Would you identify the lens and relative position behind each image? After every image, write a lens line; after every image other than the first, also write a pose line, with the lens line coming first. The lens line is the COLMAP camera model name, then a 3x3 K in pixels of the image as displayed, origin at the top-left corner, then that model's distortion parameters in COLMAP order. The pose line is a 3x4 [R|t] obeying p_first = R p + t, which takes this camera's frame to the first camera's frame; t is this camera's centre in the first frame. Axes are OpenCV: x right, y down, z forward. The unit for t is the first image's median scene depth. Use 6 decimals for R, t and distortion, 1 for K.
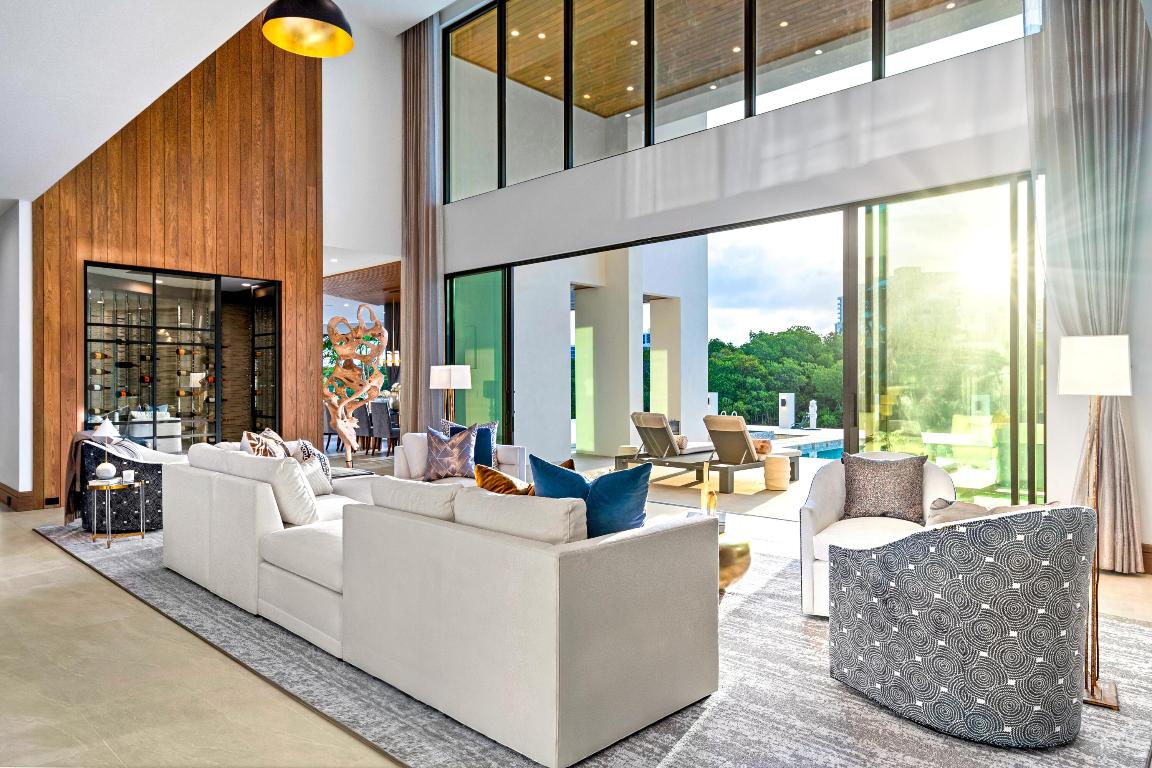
lens RADIAL K [[716.4, 0, 576.0], [0, 716.4, 384.0], [0, 0, 1]] dist [0.001411, -0.000782]
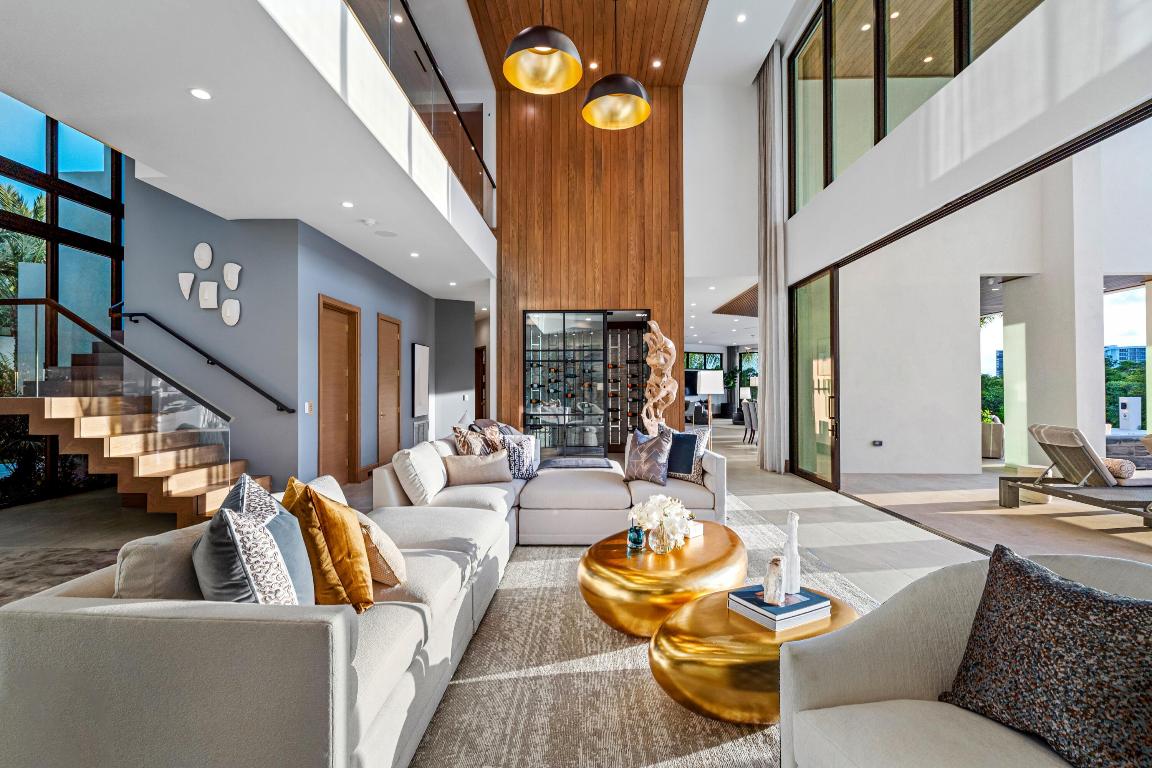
lens RADIAL K [[525.1, 0, 581.0], [0, 525.1, 379.9], [0, 0, 1]] dist [-0.000736, 0.000034]
pose [[0.664833, -0.012696, -0.746884, 0.210581], [0.002011, 0.999882, -0.015207, -0.001818], [0.746989, 0.008608, 0.664781, 0.275952]]
